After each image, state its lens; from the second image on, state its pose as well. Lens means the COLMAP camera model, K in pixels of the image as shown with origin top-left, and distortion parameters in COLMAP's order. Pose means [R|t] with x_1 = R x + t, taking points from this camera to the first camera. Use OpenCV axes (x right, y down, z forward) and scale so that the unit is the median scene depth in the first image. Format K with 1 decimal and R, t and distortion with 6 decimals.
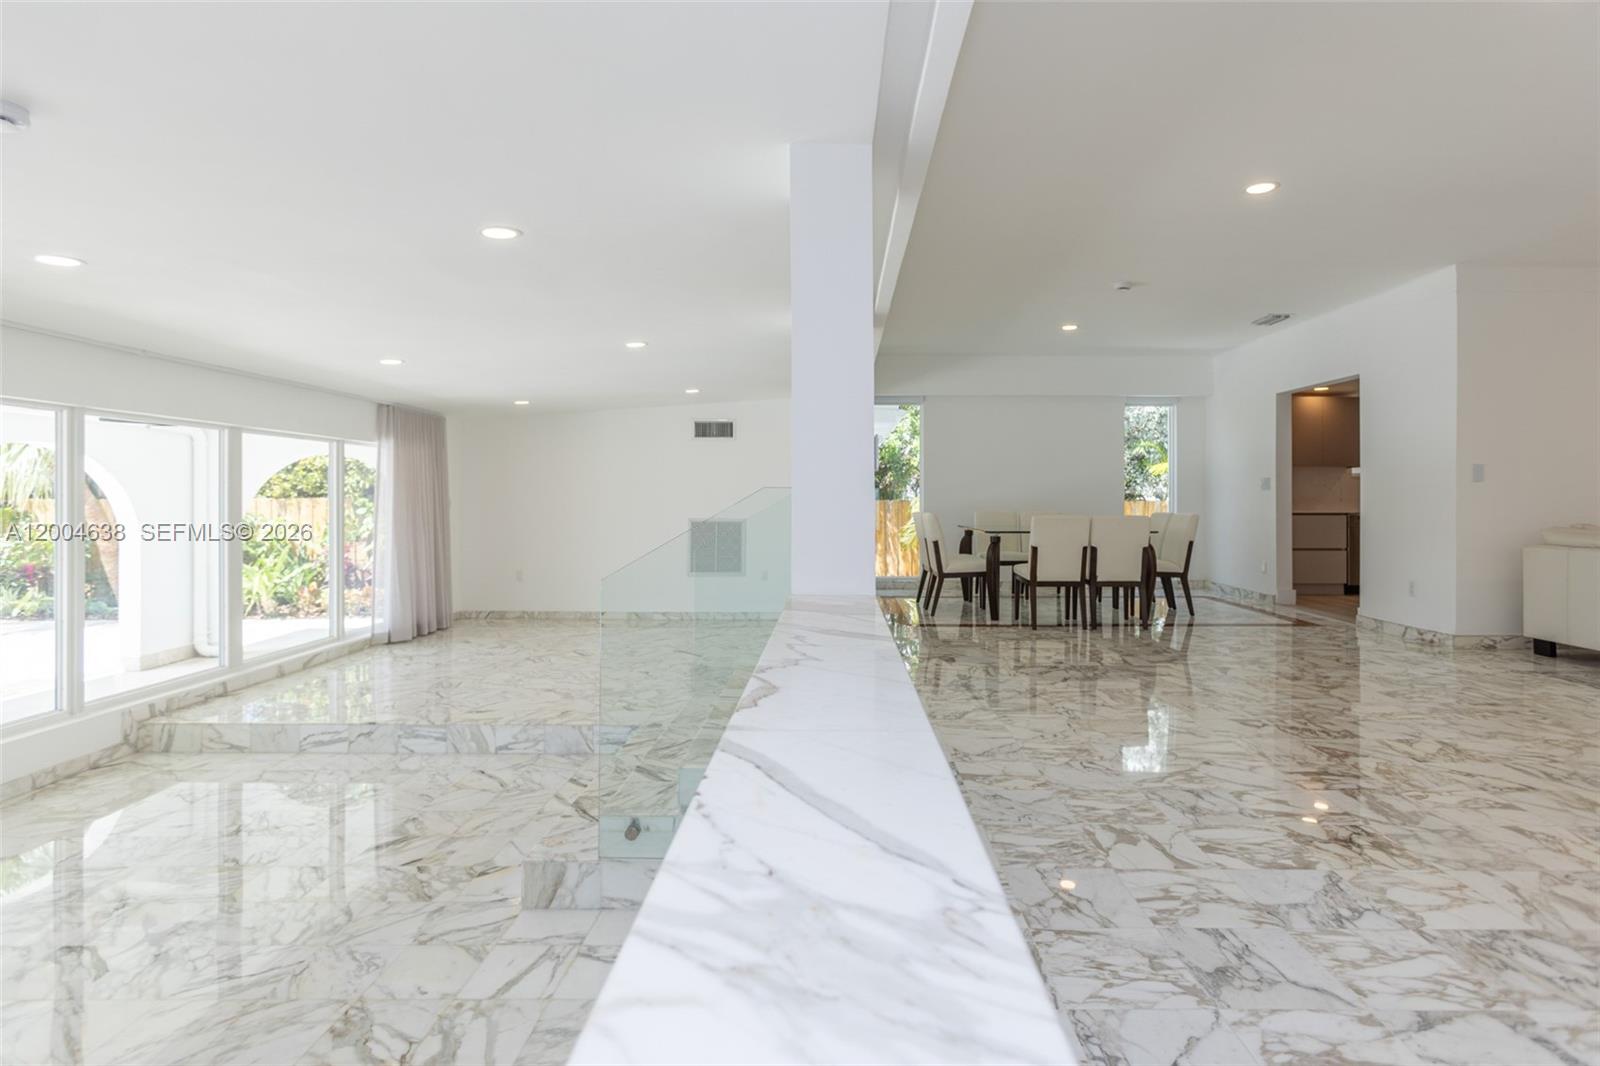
lens RADIAL K [[788.6, 0, 837.1], [0, 788.6, 501.3], [0, 0, 1]] dist [0.000640, 0.002926]
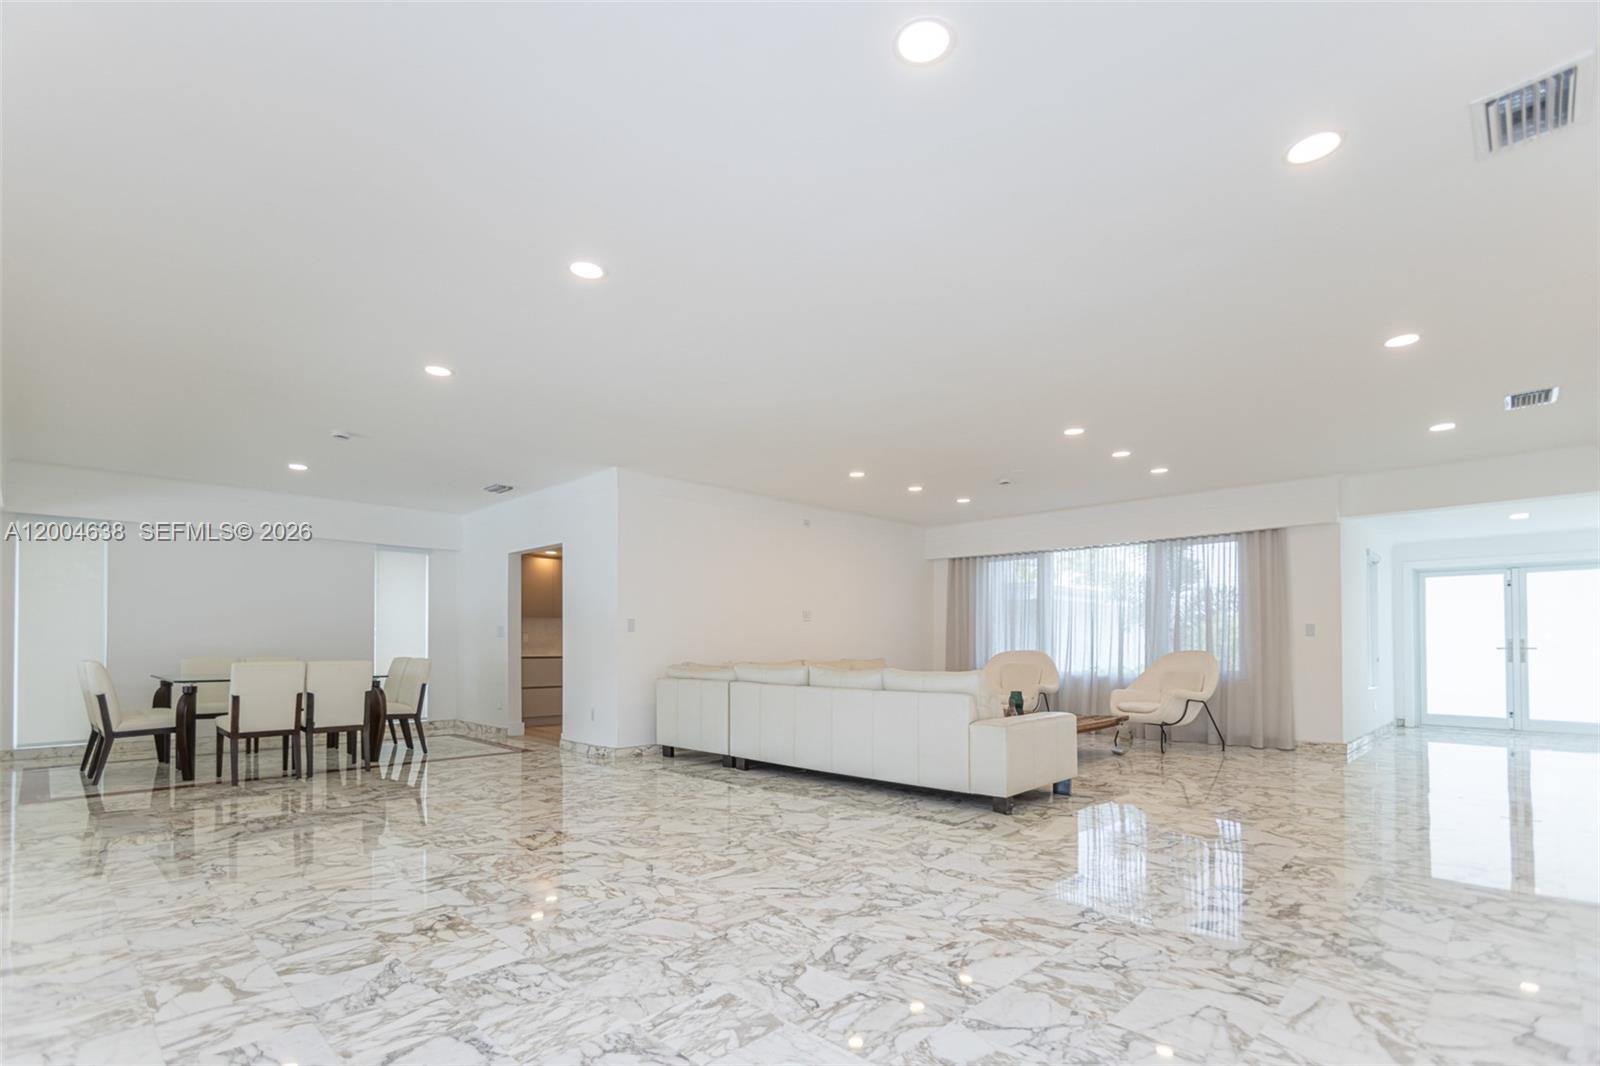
lens RADIAL K [[745.4, 0, 786.5], [0, 745.4, 643.7], [0, 0, 1]] dist [-0.005902, 0.003901]
pose [[0.705925, 0.003497, 0.708278, 0.088414], [-0.000324, 0.999989, -0.004615, 0.000395], [-0.708286, 0.003029, 0.705919, -0.072201]]
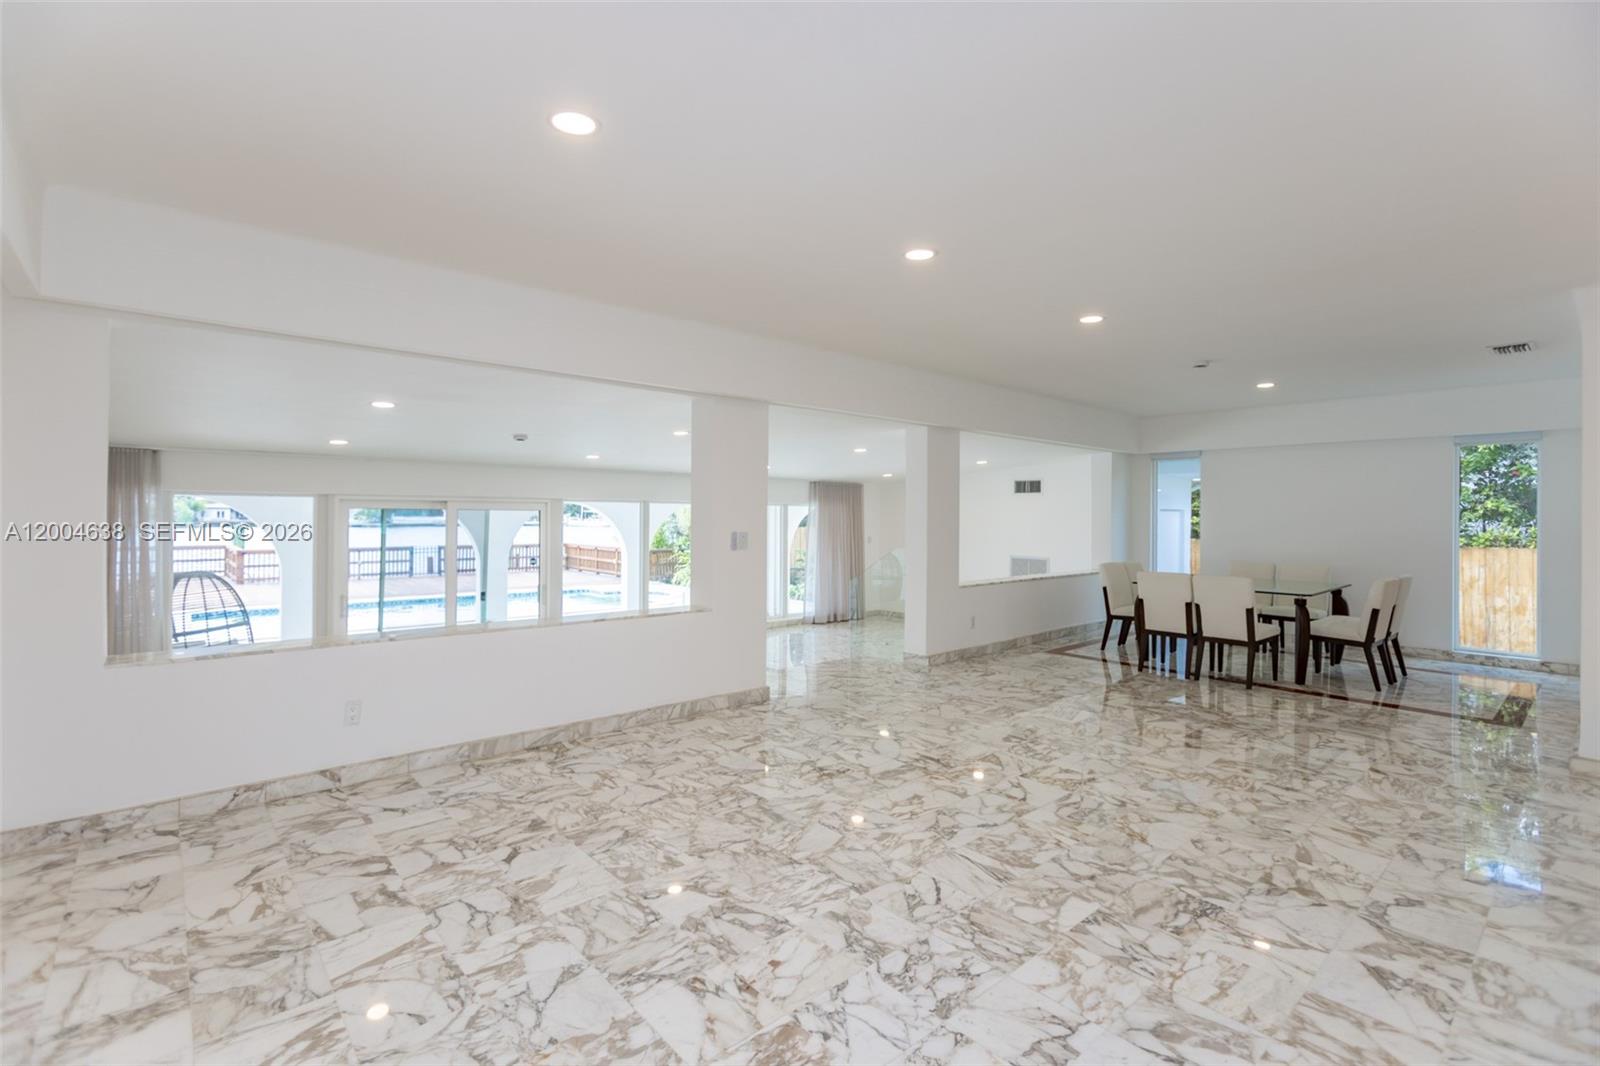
lens RADIAL K [[745.4, 0, 826.7], [0, 745.4, 512.5], [0, 0, 1]] dist [-0.005902, 0.003901]
pose [[0.667737, -0.000170, -0.744397, 0.741714], [-0.007083, 0.999953, -0.006583, -0.055718], [0.744363, 0.009668, 0.667705, -0.050825]]
